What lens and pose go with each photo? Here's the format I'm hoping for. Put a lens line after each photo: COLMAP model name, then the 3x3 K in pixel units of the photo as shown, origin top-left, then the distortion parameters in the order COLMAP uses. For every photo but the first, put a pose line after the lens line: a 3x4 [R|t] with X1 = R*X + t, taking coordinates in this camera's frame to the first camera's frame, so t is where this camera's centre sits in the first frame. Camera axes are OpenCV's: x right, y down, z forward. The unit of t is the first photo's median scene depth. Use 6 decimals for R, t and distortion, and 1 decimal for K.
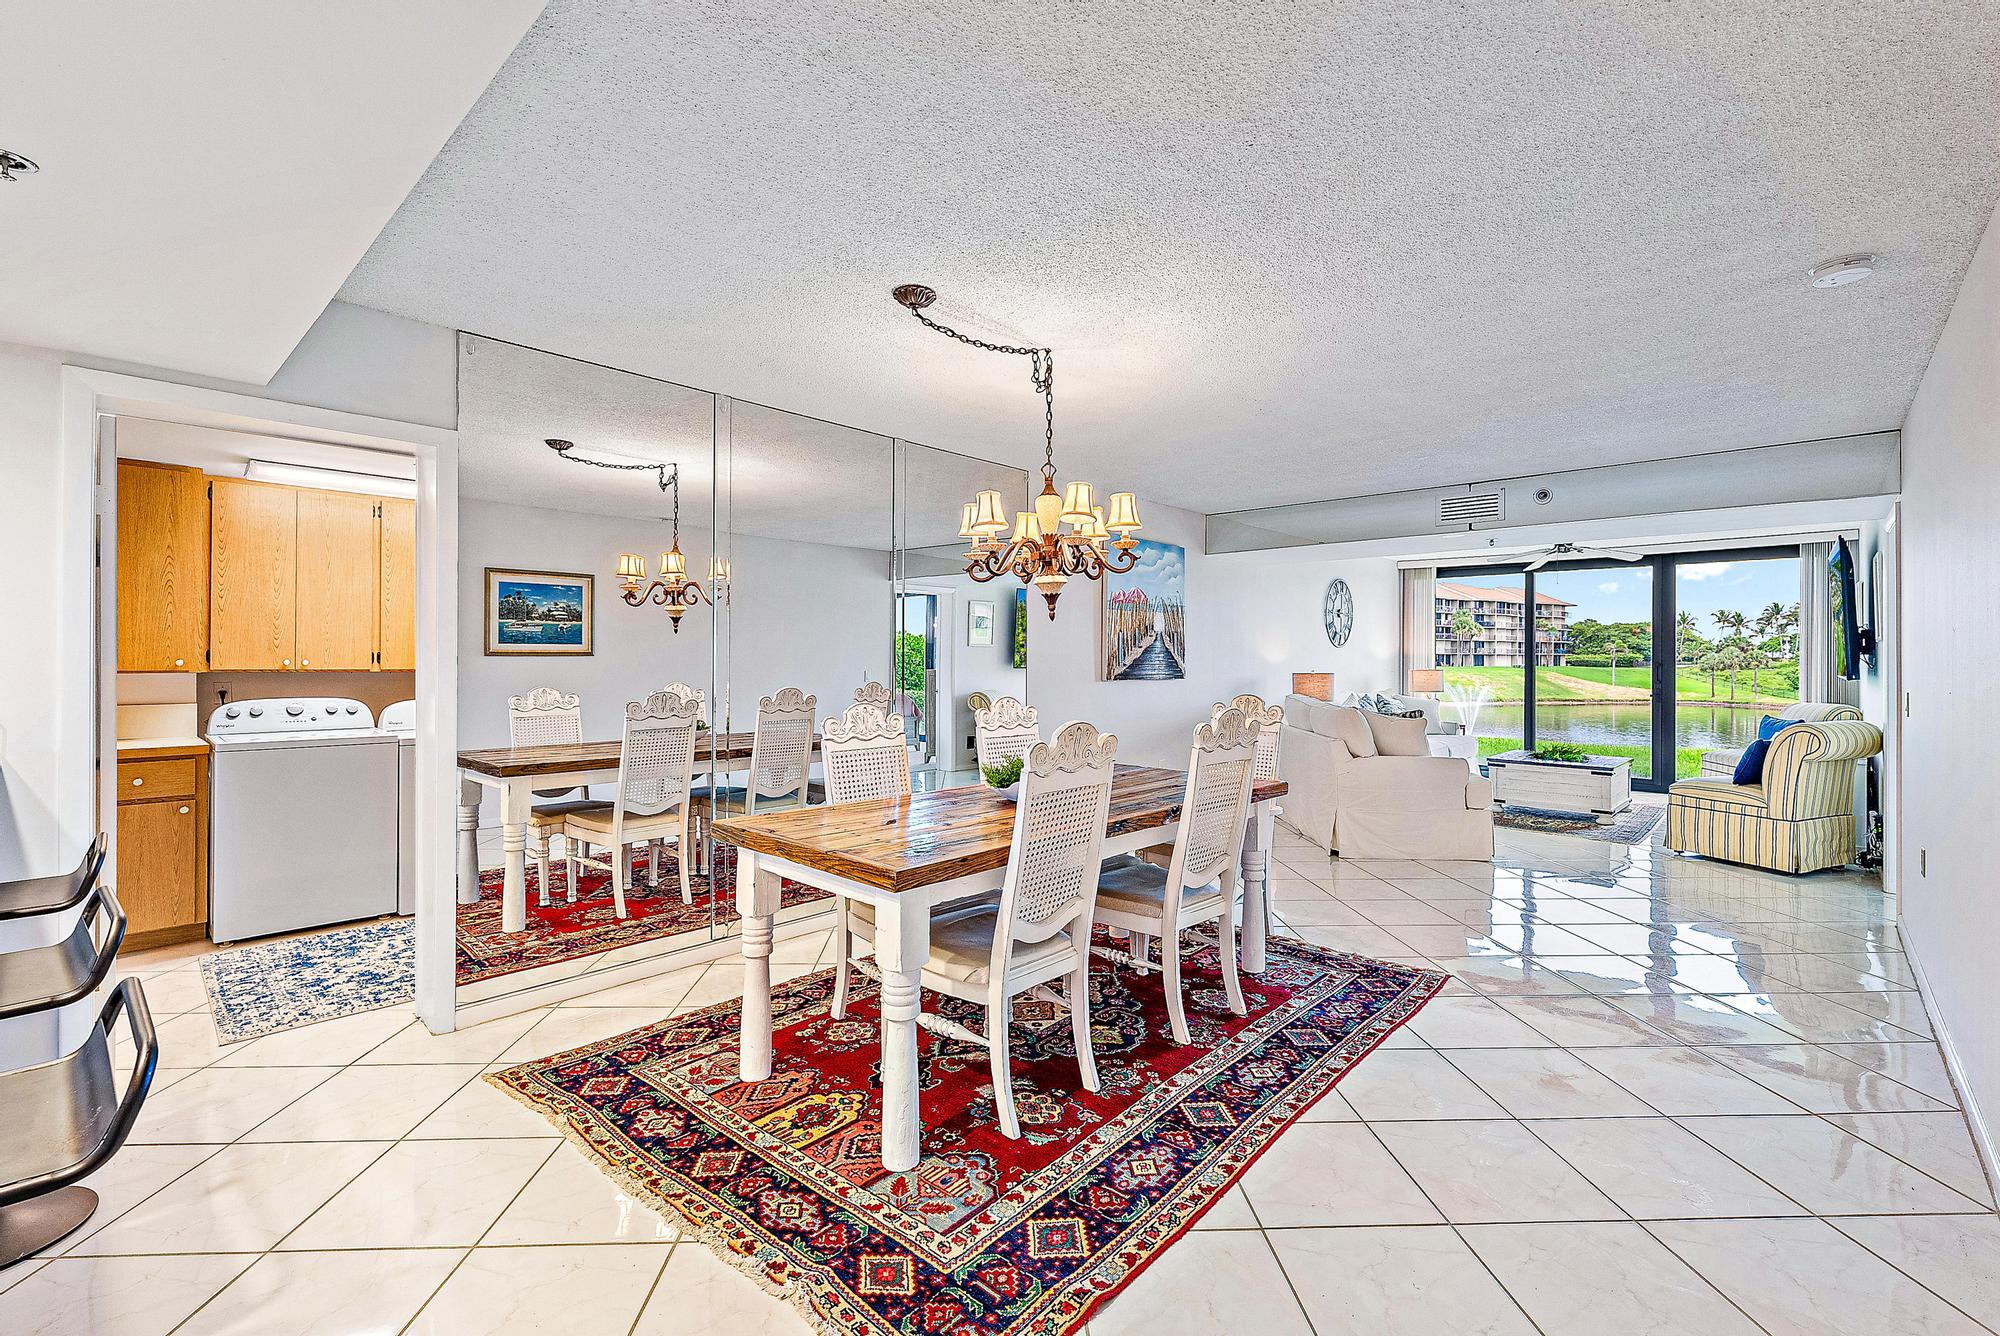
lens RADIAL K [[912.8, 0, 993.0], [0, 912.8, 659.7], [0, 0, 1]] dist [0.005180, 0.000052]
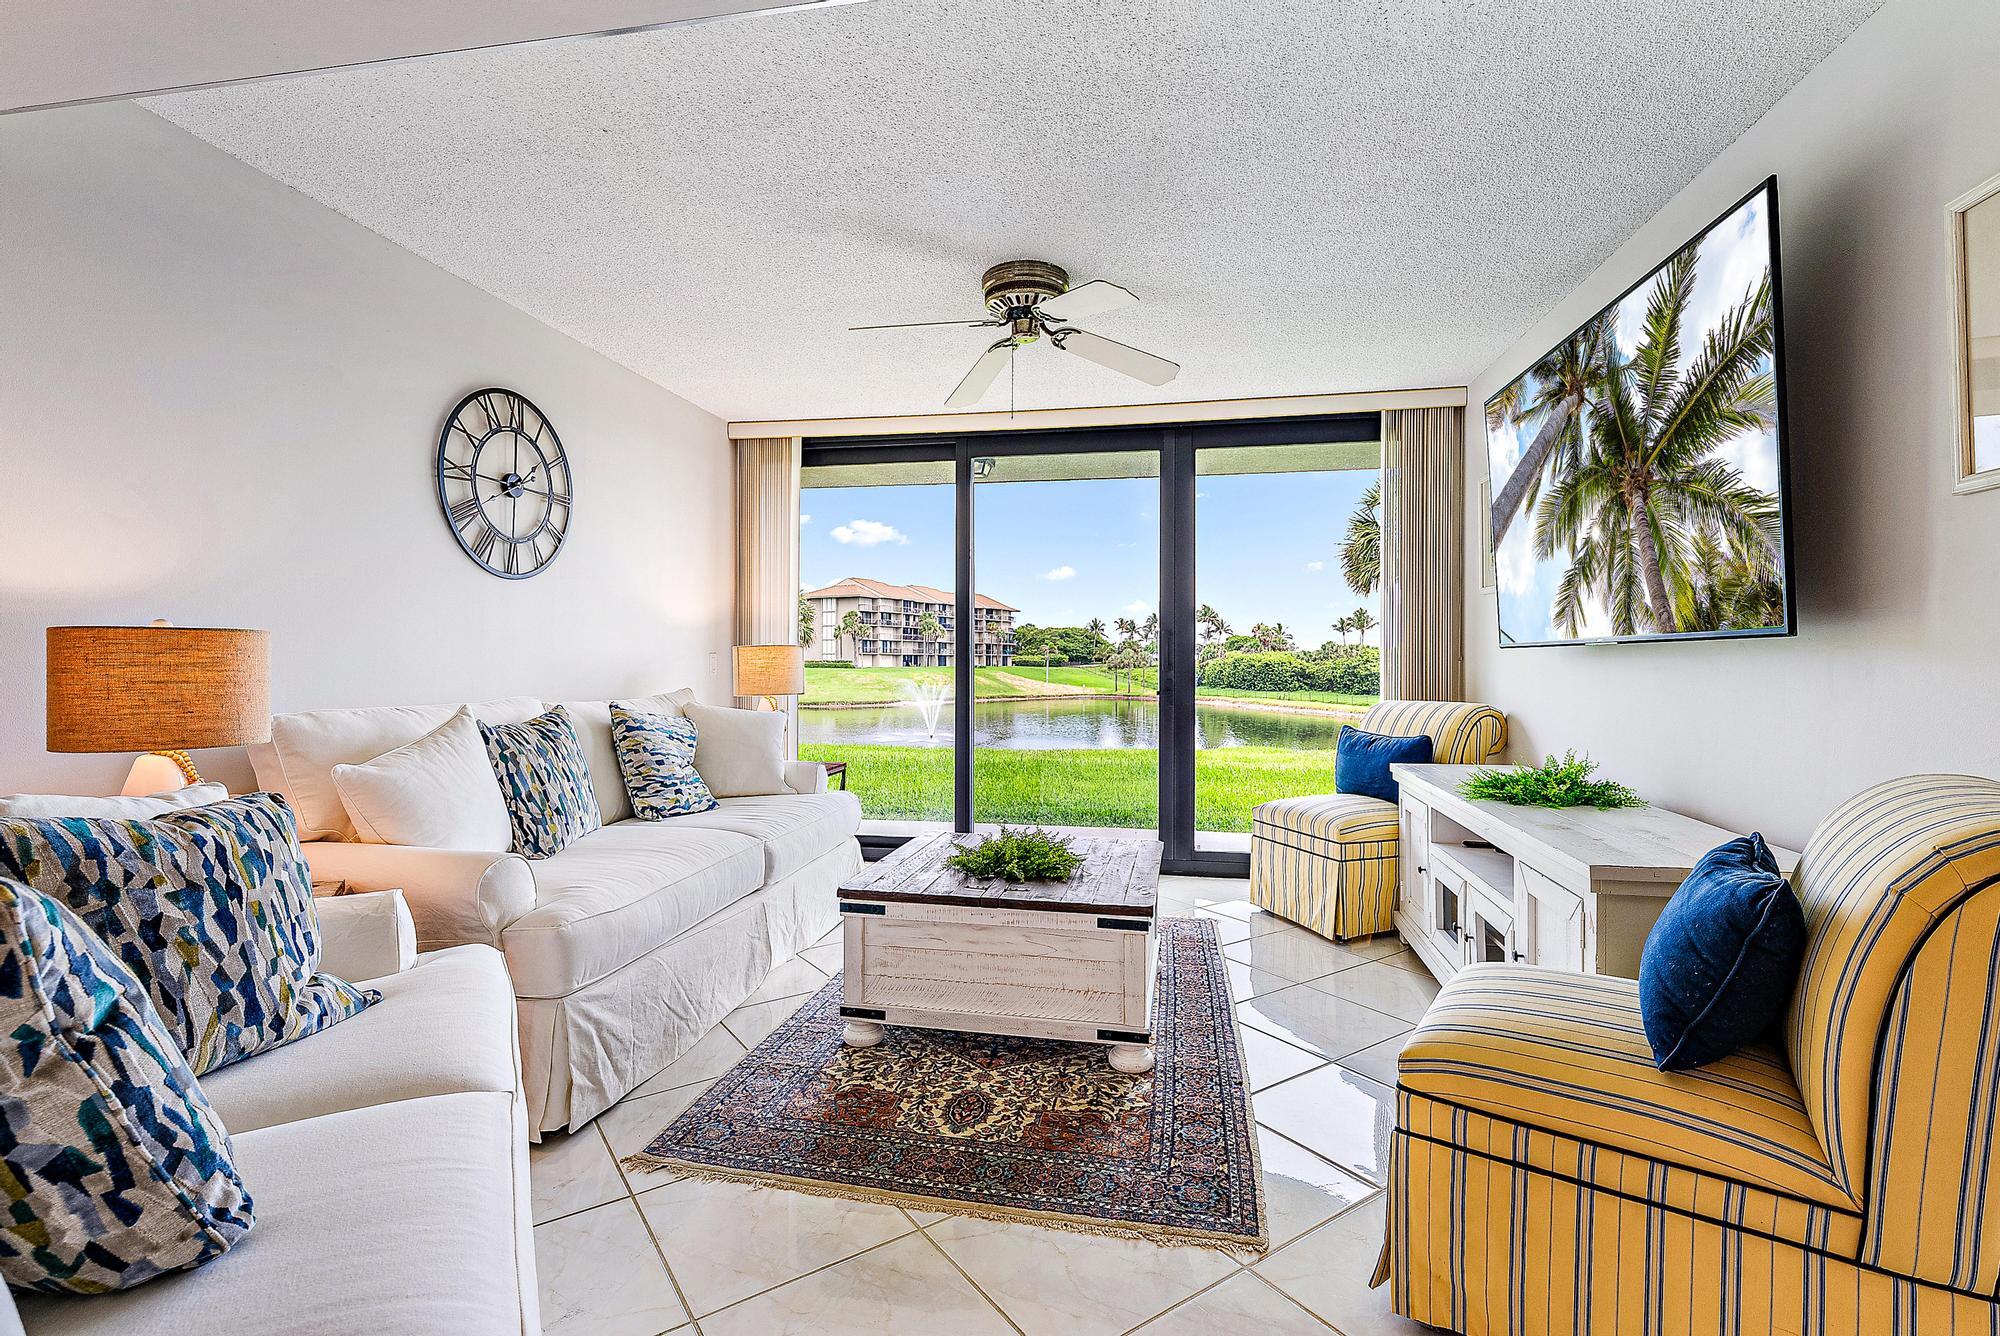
lens RADIAL K [[912.8, 0, 1015.3], [0, 912.8, 671.6], [0, 0, 1]] dist [0.005180, 0.000052]
pose [[0.845066, -0.007243, 0.534613, 0.497586], [0.001642, 0.999939, 0.010952, 0.028162], [-0.534660, -0.008377, 0.845026, 0.815739]]
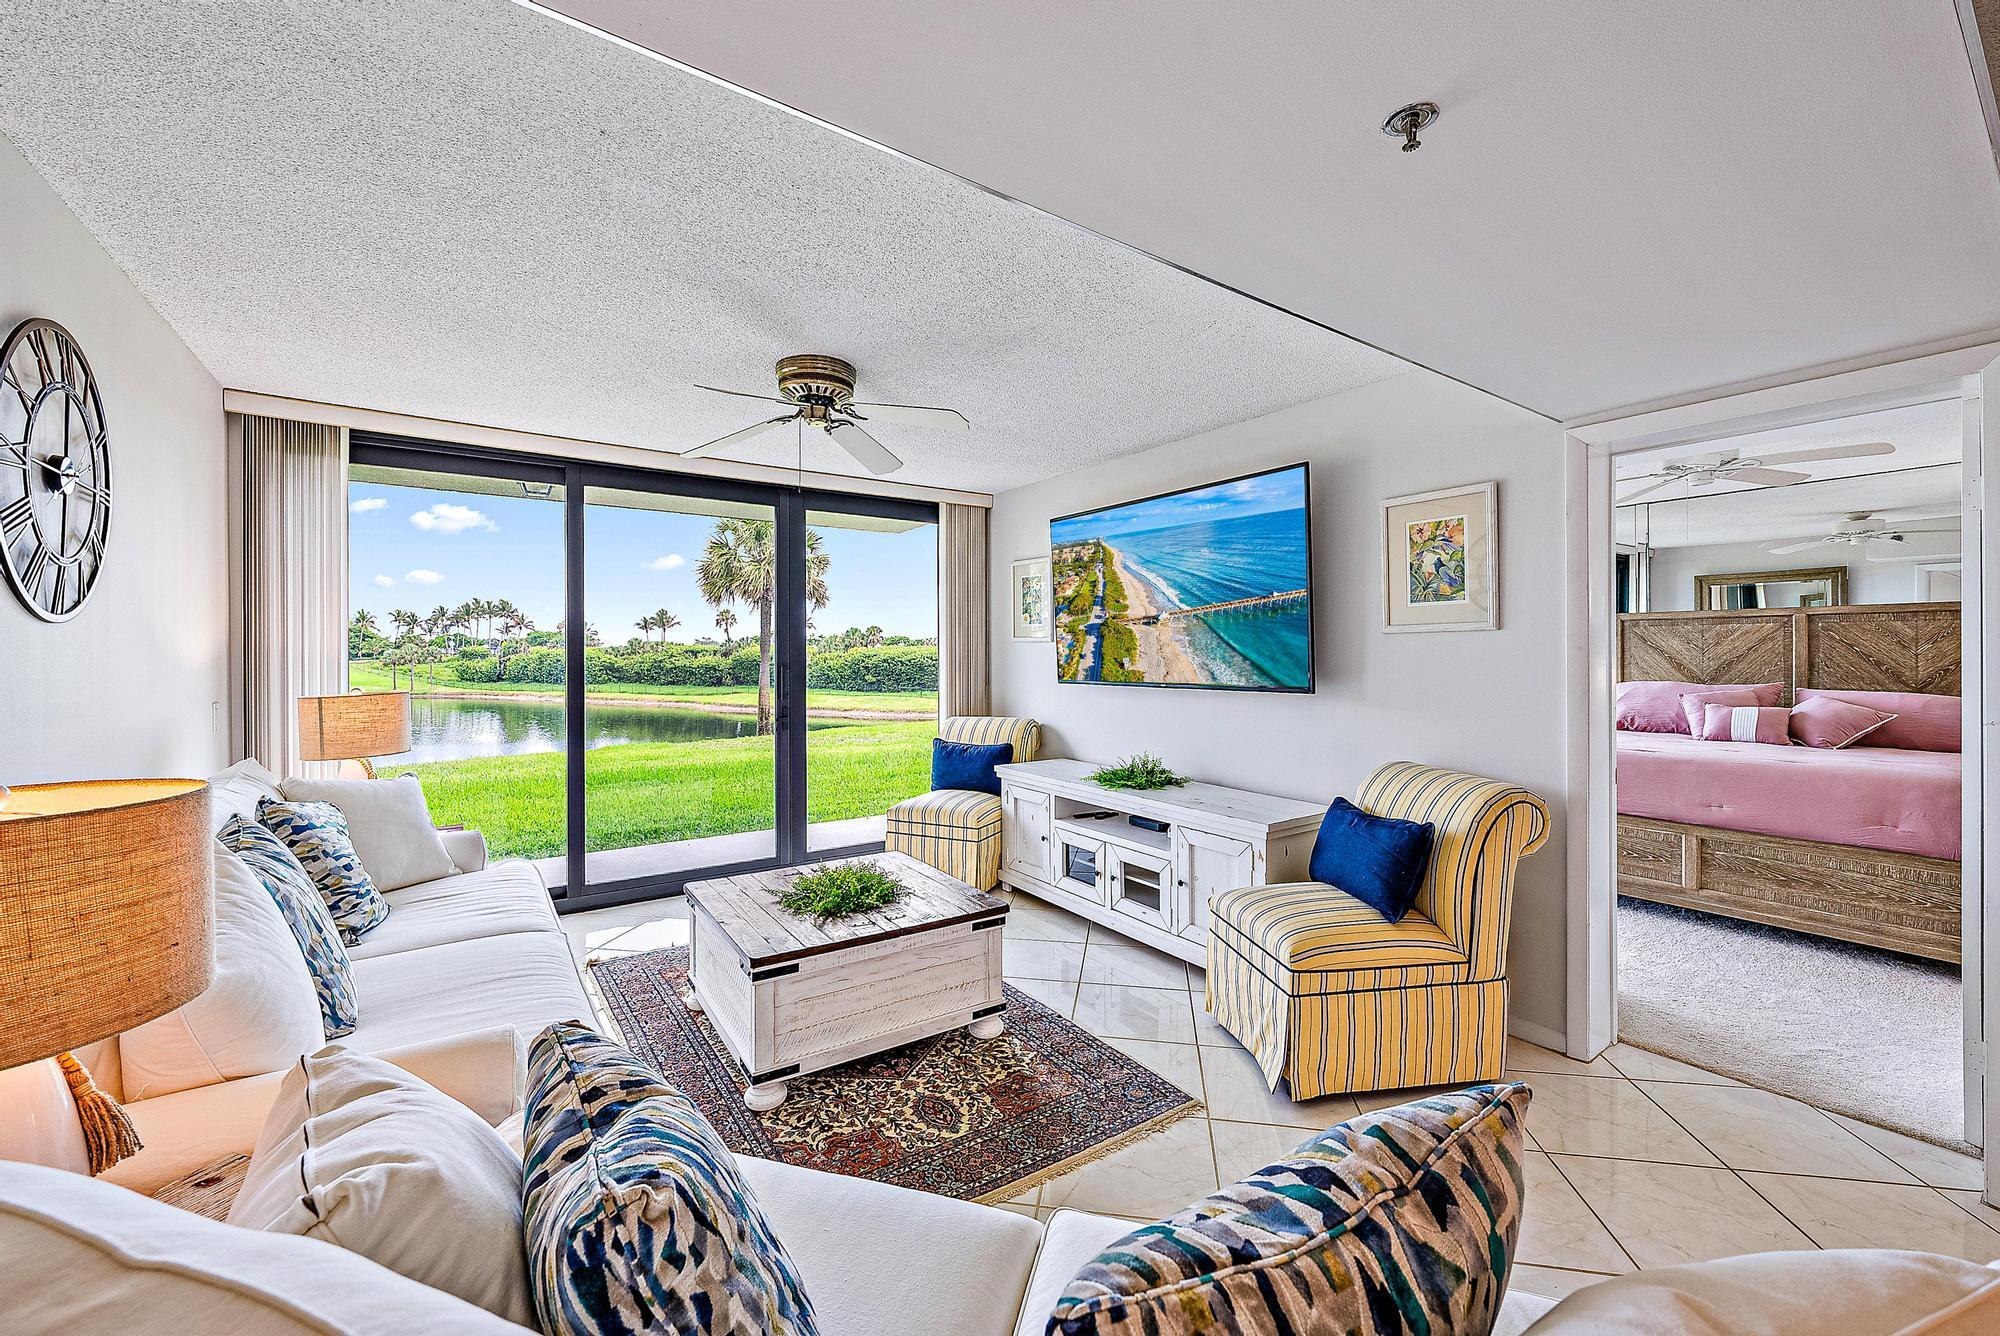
lens RADIAL K [[785.9, 0, 1005.0], [0, 785.9, 662.6], [0, 0, 1]] dist [-0.001244, 0.000049]
pose [[0.215171, -0.014449, 0.976469, 0.331973], [0.004676, 0.999894, 0.013765, -0.007362], [-0.976565, 0.001604, 0.215216, 1.015577]]
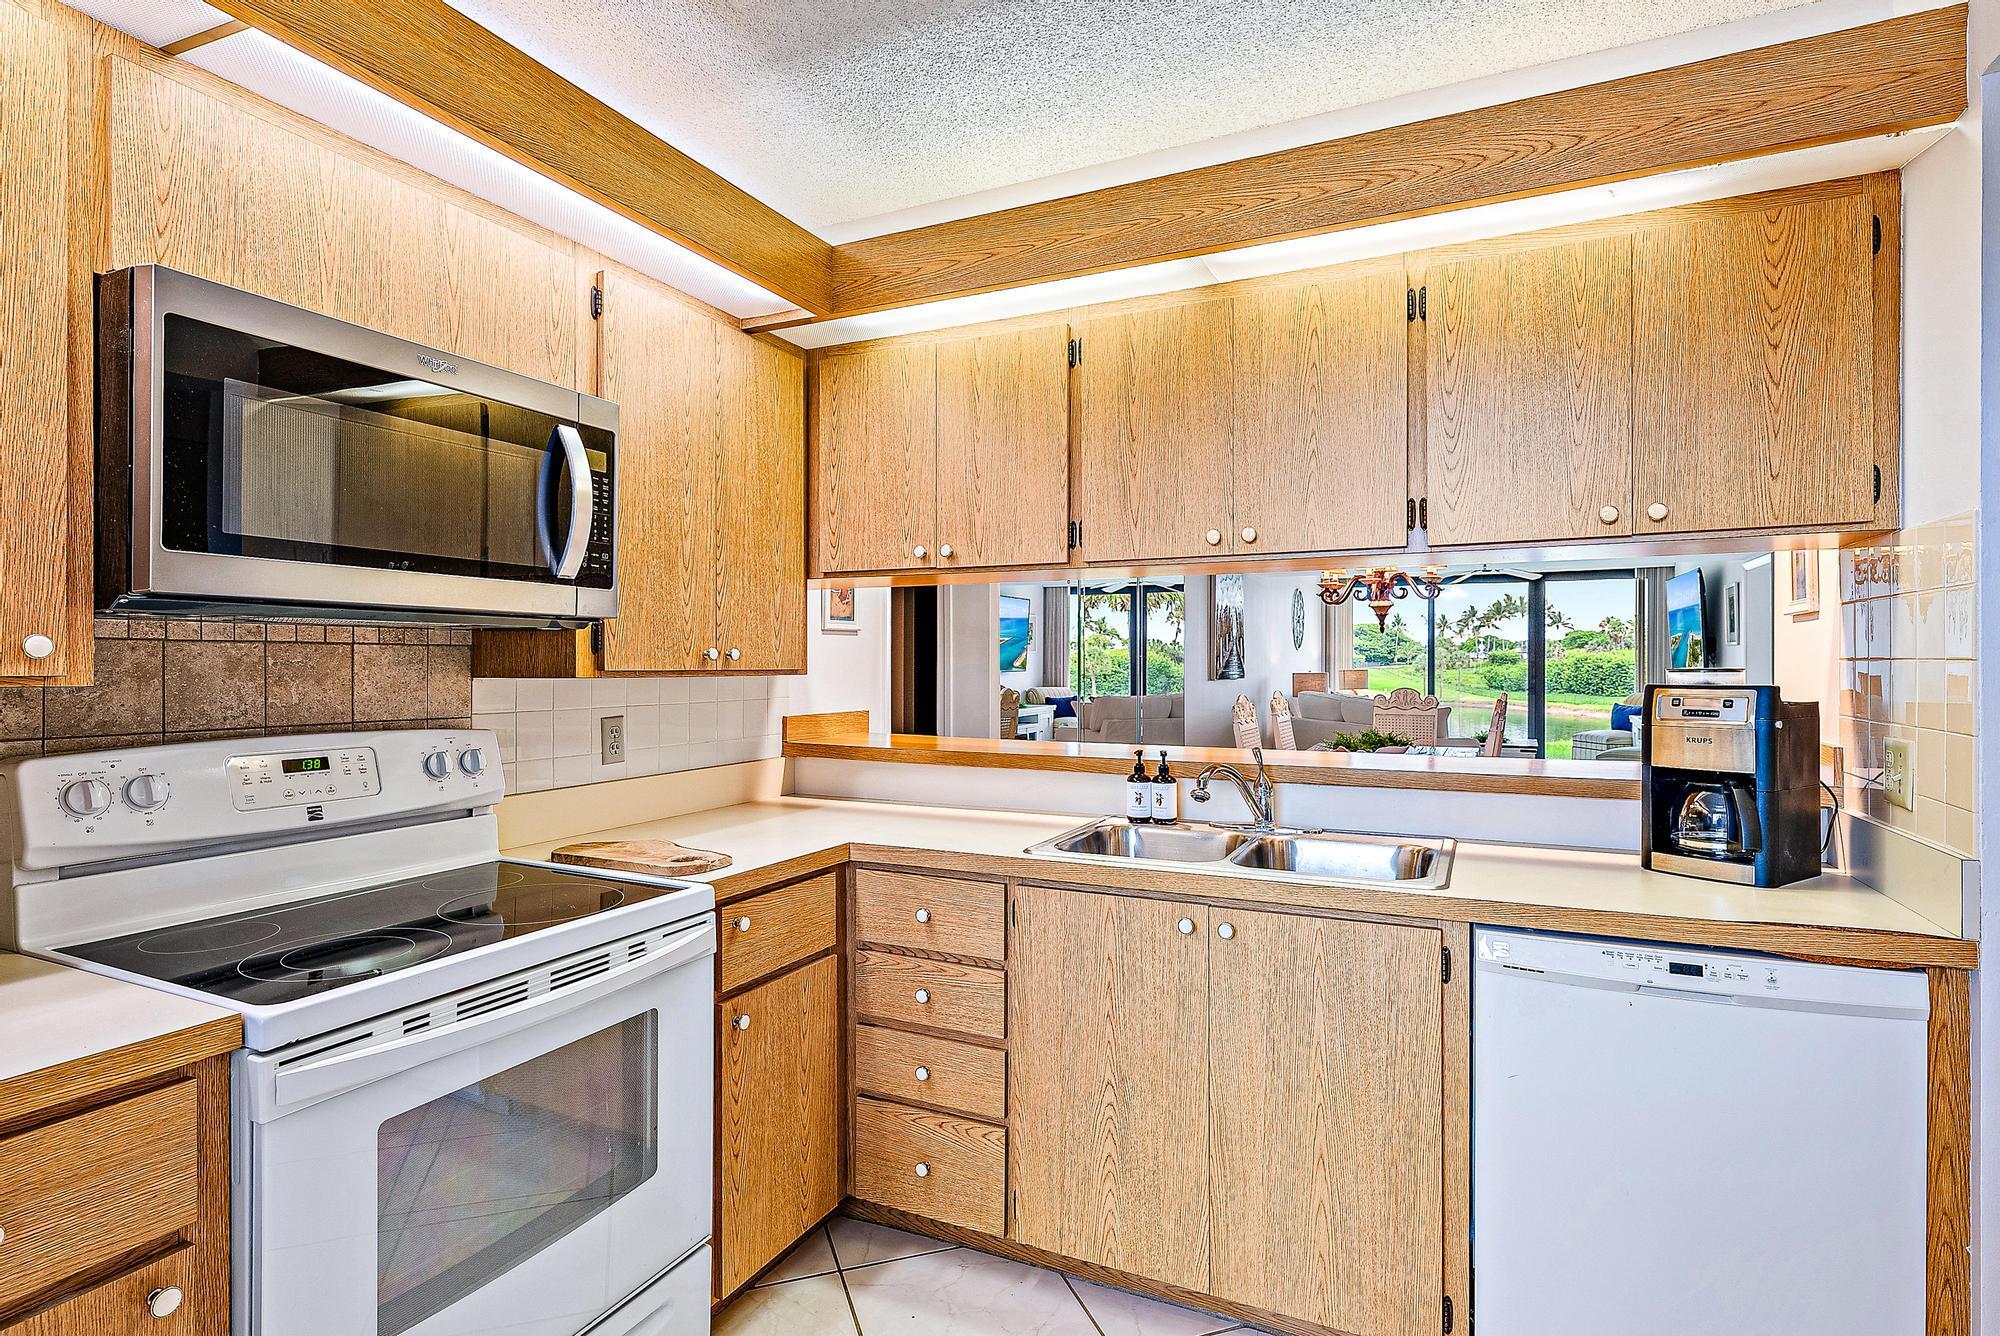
lens RADIAL K [[1073.0, 0, 983.5], [0, 1073.0, 664.6], [0, 0, 1]] dist [0.016526, -0.000457]
pose [[0.956564, -0.005246, 0.291475, -0.530520], [0.004714, 0.999986, 0.002525, -0.000721], [-0.291484, -0.001041, 0.956575, -0.215772]]
